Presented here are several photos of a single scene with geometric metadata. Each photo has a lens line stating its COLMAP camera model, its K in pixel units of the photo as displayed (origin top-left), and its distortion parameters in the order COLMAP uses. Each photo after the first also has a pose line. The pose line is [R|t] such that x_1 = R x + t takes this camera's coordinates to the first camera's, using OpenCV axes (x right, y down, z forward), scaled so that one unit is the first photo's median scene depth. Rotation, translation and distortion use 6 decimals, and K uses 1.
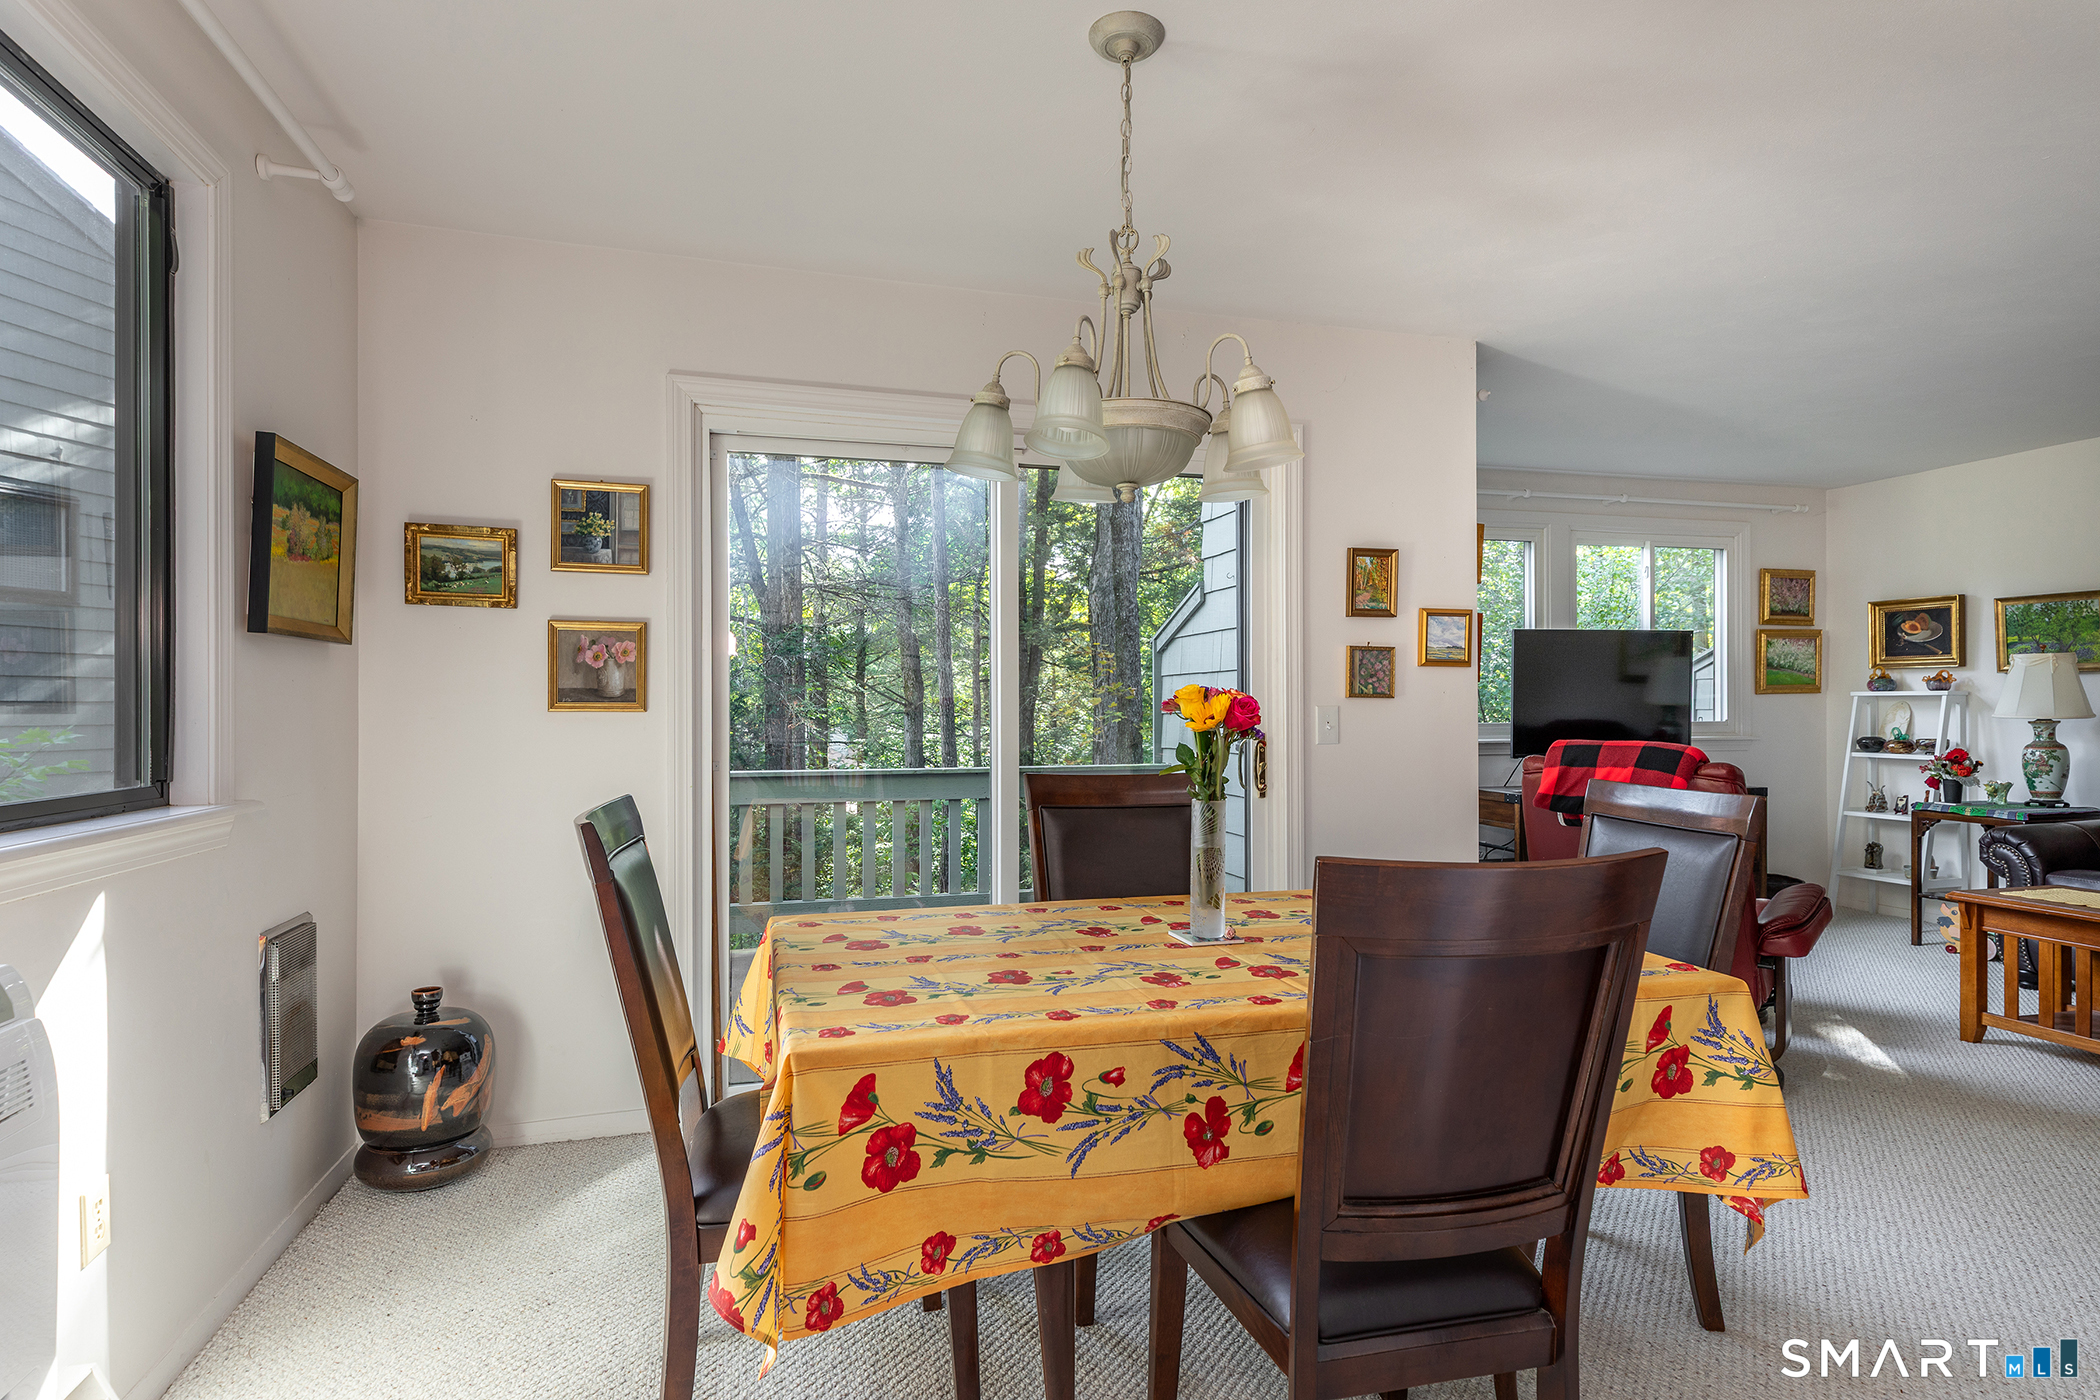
lens RADIAL K [[1095.6, 0, 1042.6], [0, 1095.6, 700.5], [0, 0, 1]] dist [0.009099, 0.000704]
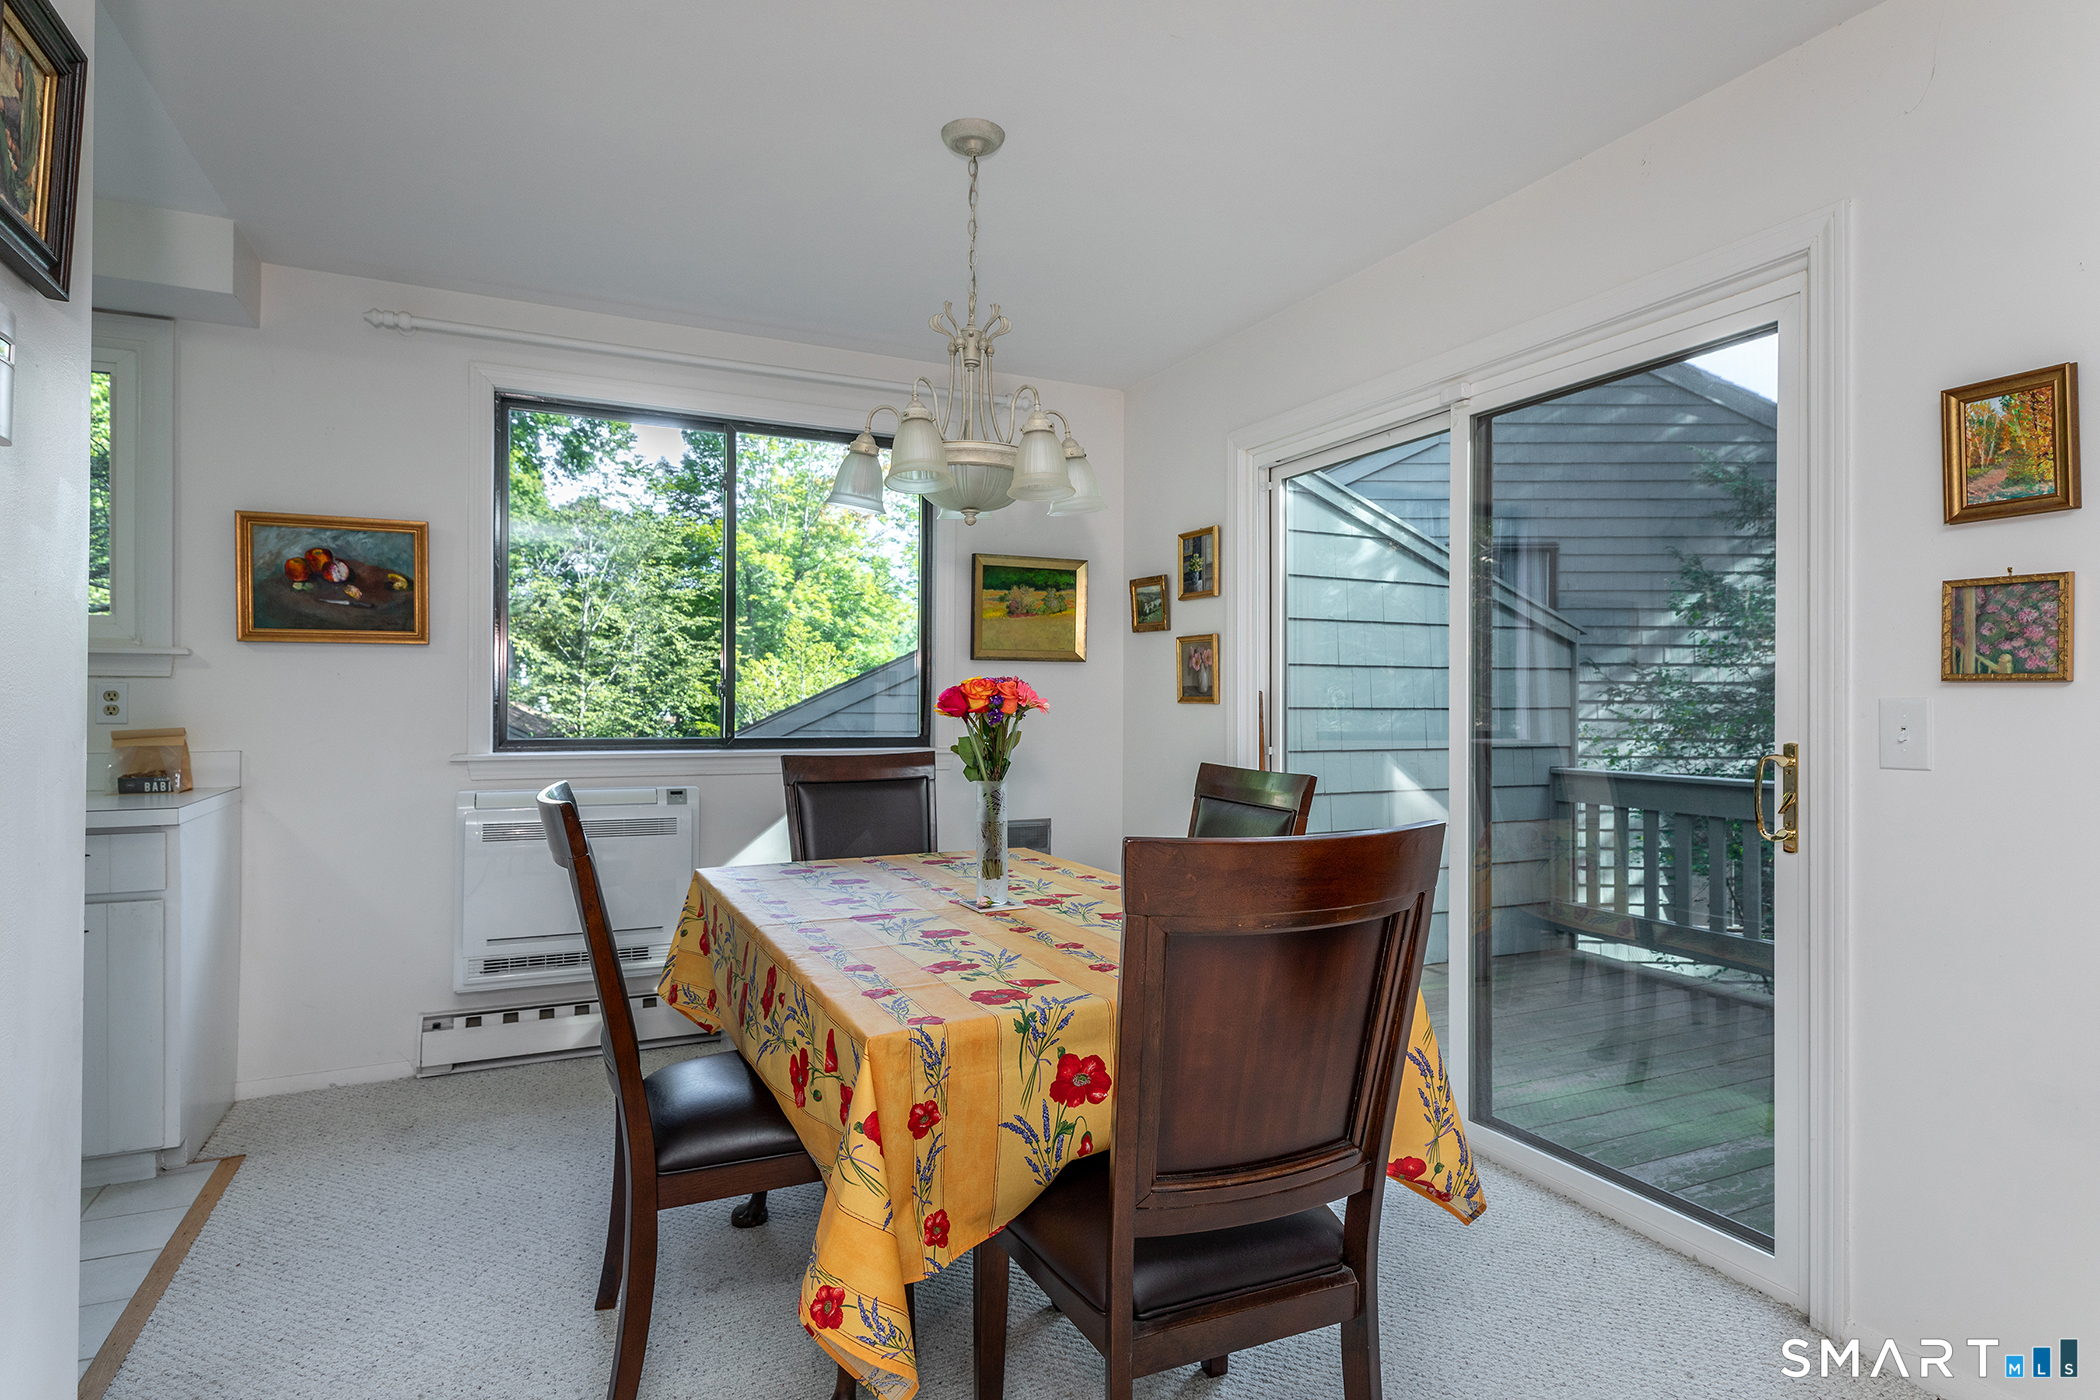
lens RADIAL K [[1095.6, 0, 1038.0], [0, 1095.6, 689.5], [0, 0, 1]] dist [0.009099, 0.000704]
pose [[0.164557, -0.012719, -0.986286, 0.503672], [-0.003344, 0.999904, -0.013453, 0.006663], [0.986362, 0.005512, 0.164498, 0.345375]]
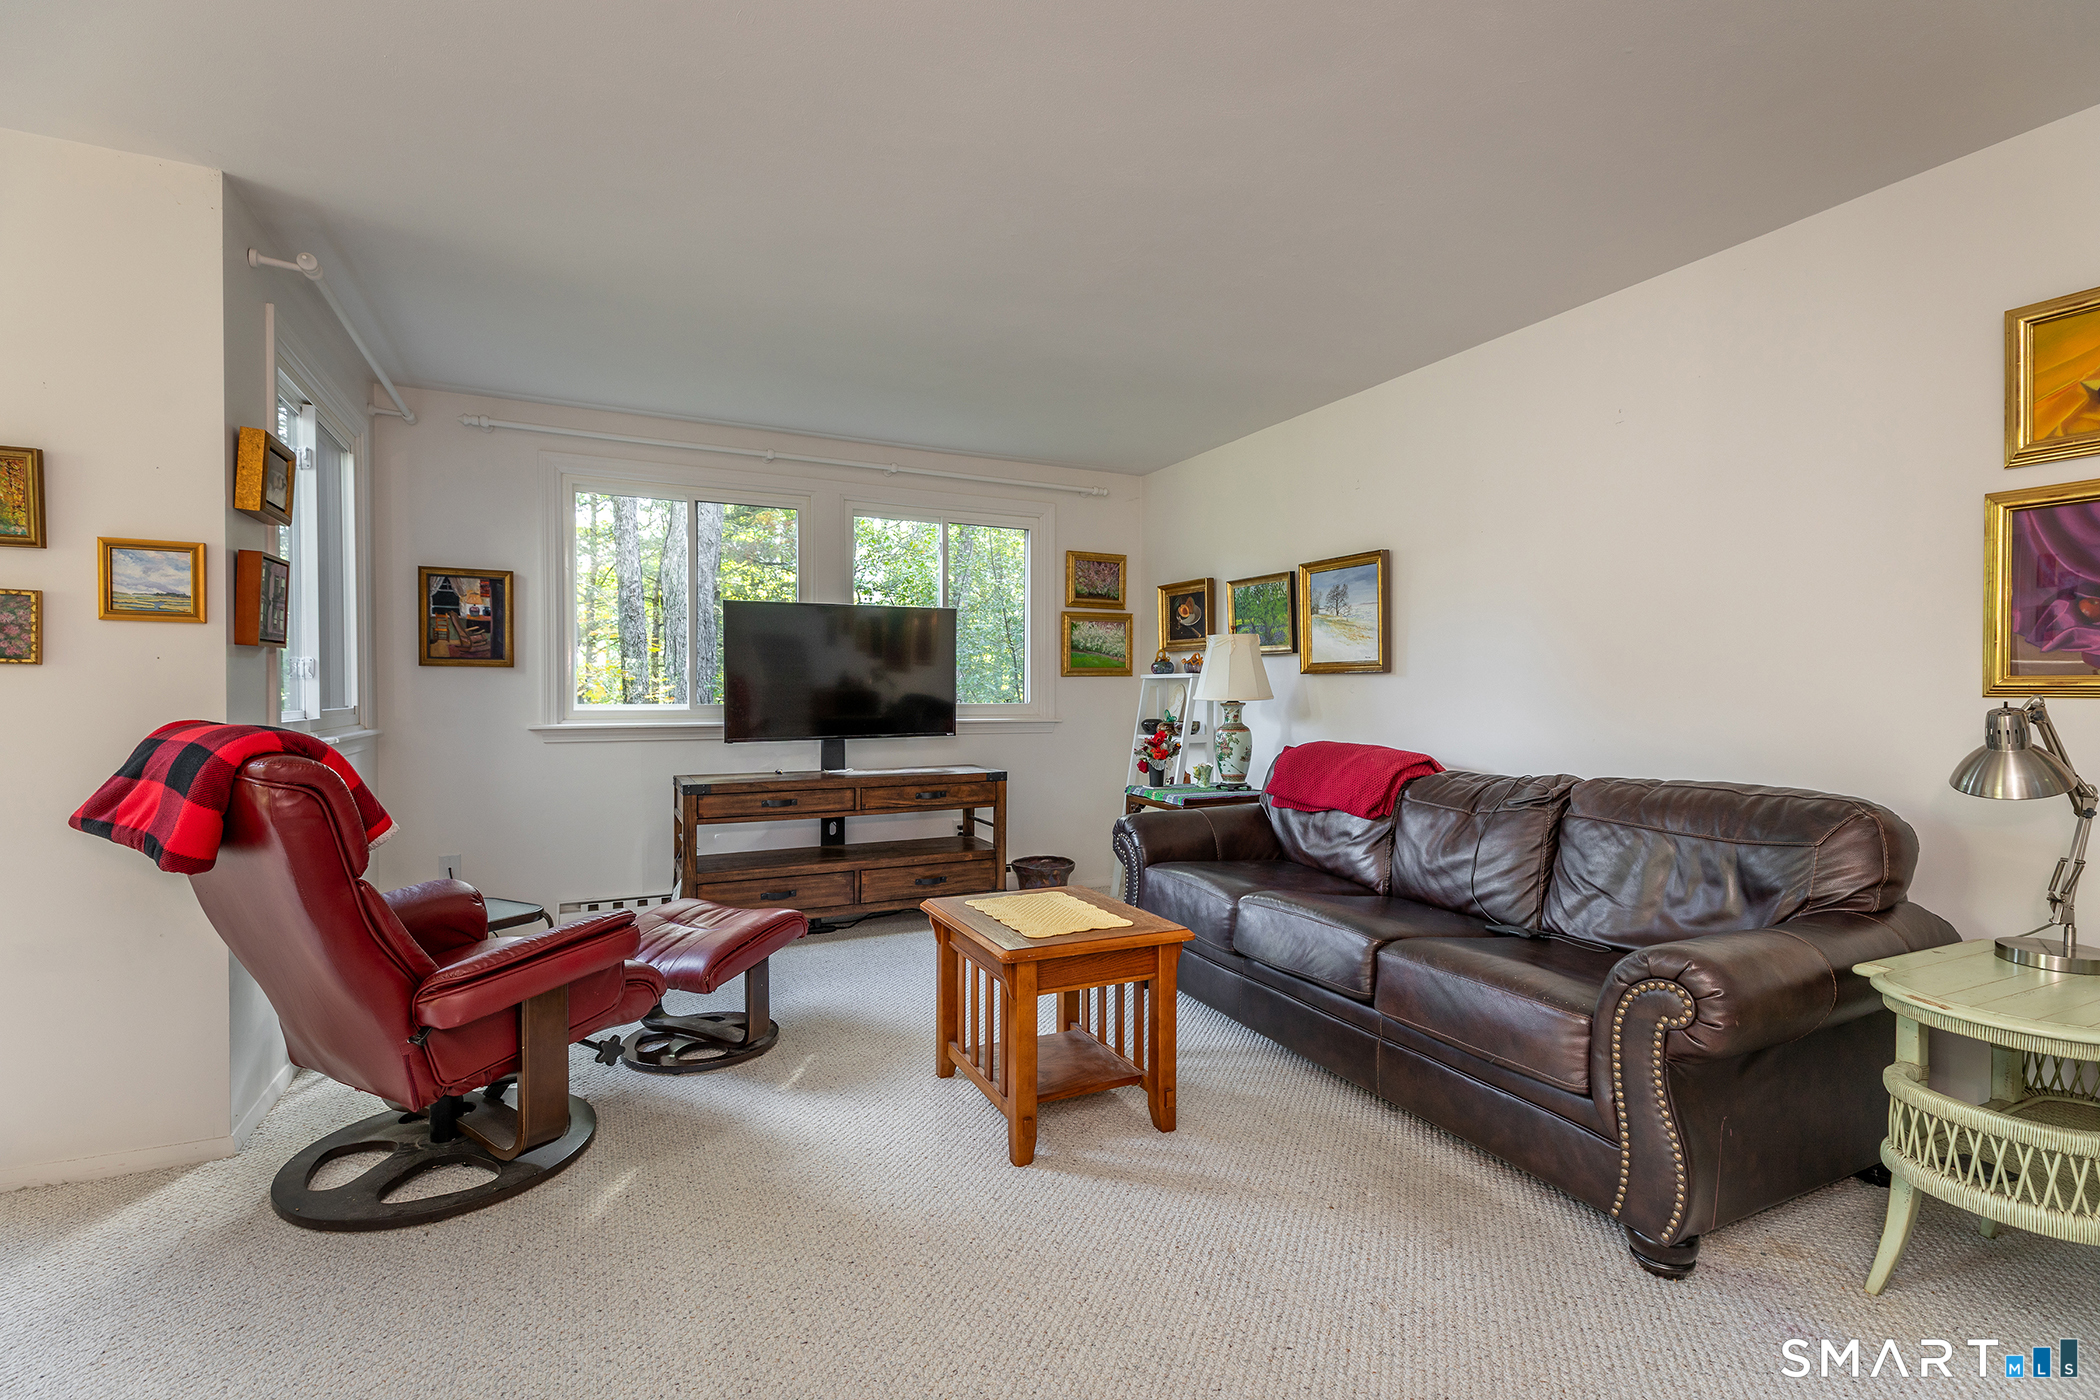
lens RADIAL K [[944.3, 0, 1056.6], [0, 944.3, 702.0], [0, 0, 1]] dist [0.018314, -0.003144]
pose [[0.982785, 0.002503, 0.184735, 0.598400], [-0.004890, 0.999910, 0.012467, 0.008037], [-0.184688, -0.013156, 0.982709, 0.198397]]
